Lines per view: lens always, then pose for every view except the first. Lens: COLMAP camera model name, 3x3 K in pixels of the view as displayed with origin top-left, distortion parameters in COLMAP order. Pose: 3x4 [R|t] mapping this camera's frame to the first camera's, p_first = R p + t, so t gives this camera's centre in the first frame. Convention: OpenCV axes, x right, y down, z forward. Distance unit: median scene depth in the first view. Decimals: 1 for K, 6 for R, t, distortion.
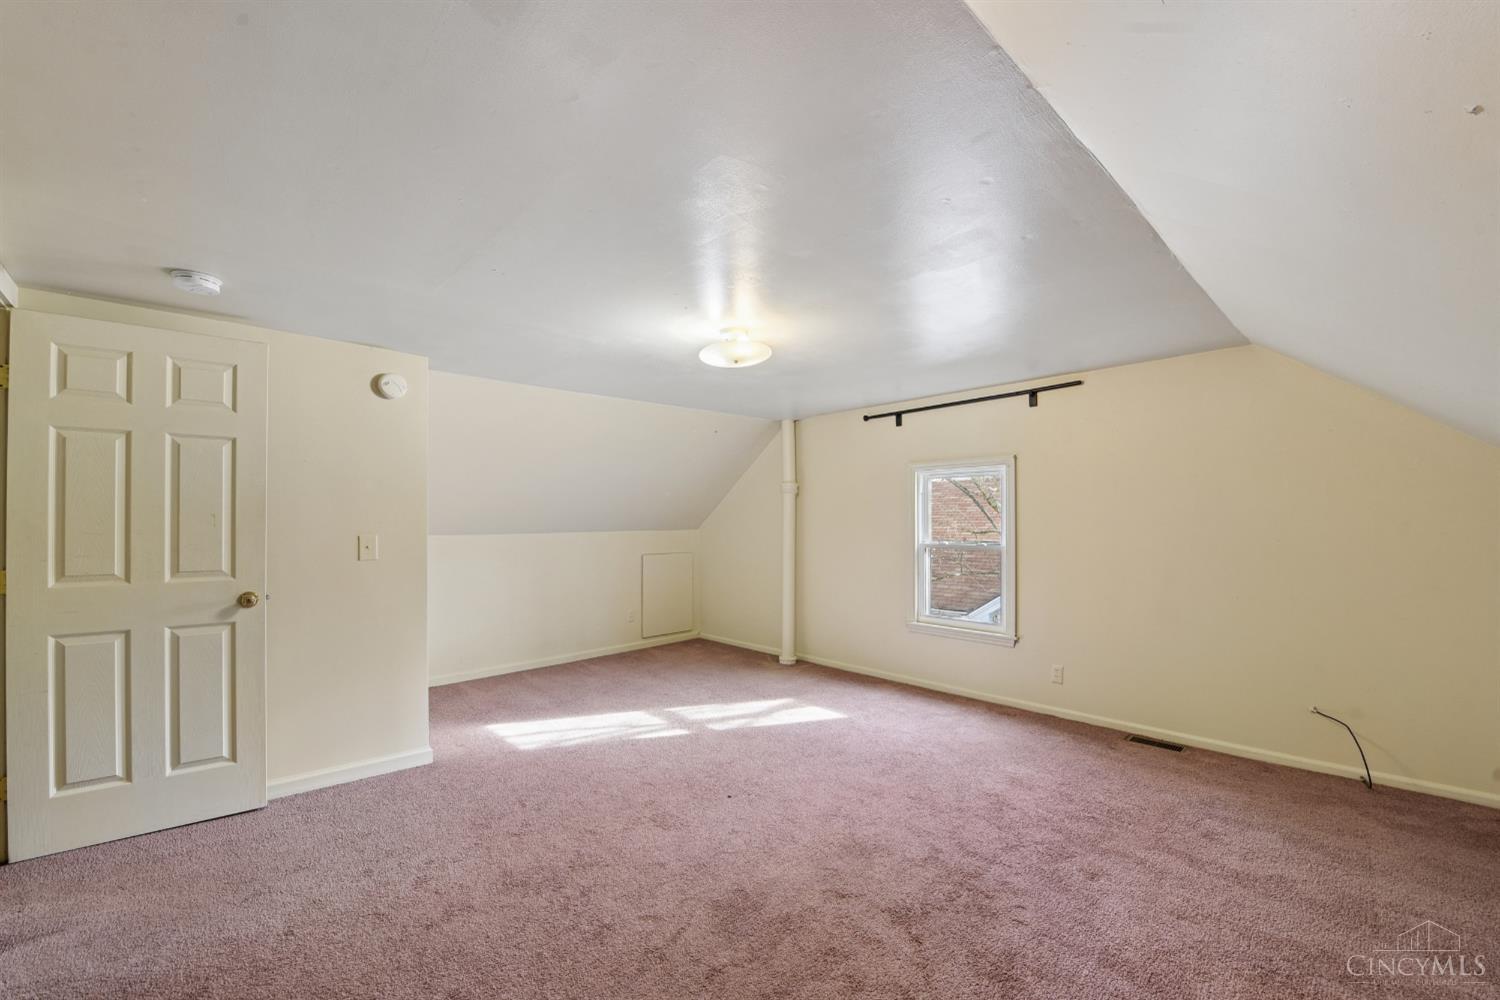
lens RADIAL K [[618.3, 0, 747.9], [0, 618.3, 524.3], [0, 0, 1]] dist [-0.016070, -0.000139]
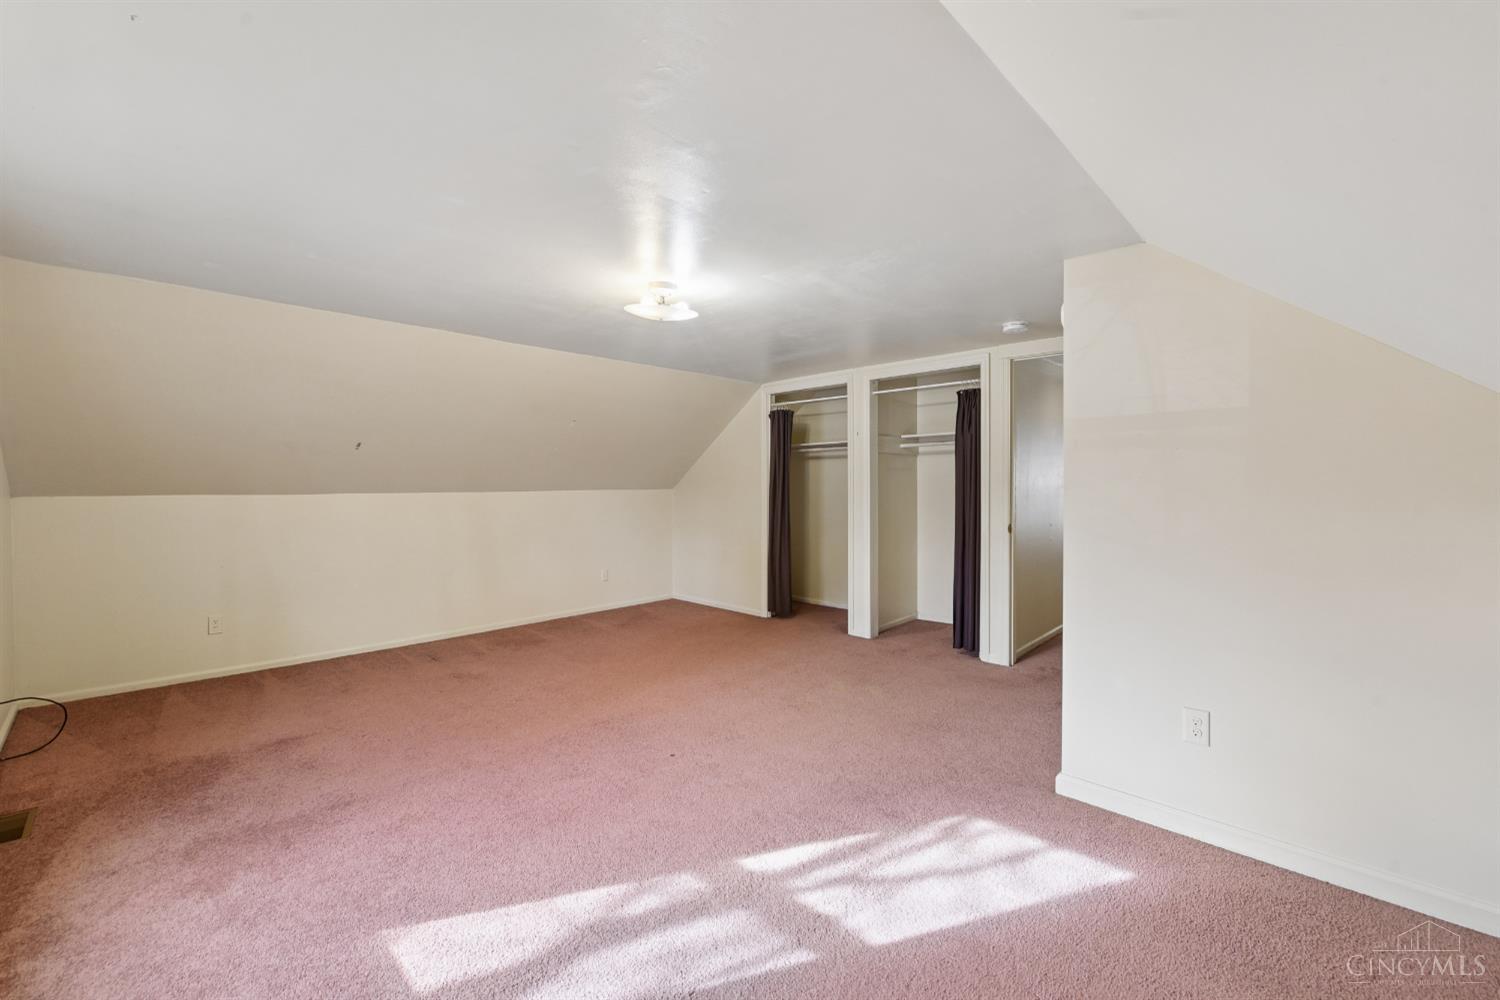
lens RADIAL K [[617.2, 0, 755.6], [0, 617.2, 494.3], [0, 0, 1]] dist [-0.002954, -0.000698]
pose [[-0.999394, 0.005827, -0.034320, -0.088973], [0.004999, 0.999696, 0.024152, -0.004000], [0.034450, 0.023965, -0.999119, 1.538533]]
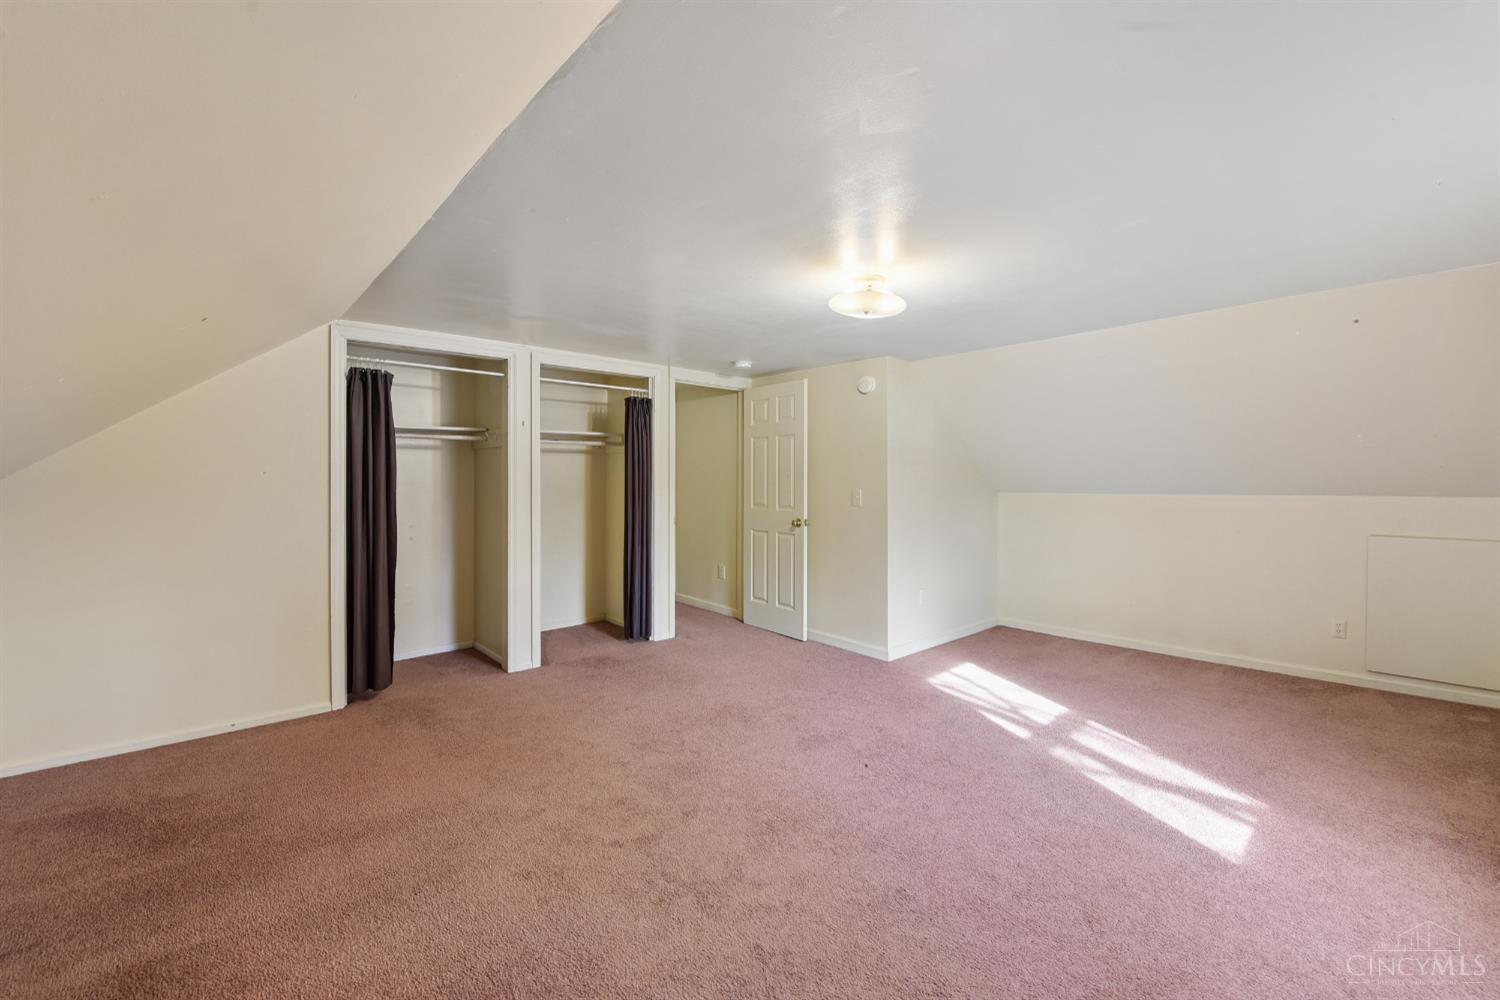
lens RADIAL K [[617.2, 0, 755.6], [0, 617.2, 494.3], [0, 0, 1]] dist [-0.002954, -0.000698]
pose [[-0.023572, 0.027363, -0.999348, 0.725637], [-0.002912, 0.999619, 0.027439, -0.008608], [0.999718, 0.003557, -0.023484, 0.658701]]
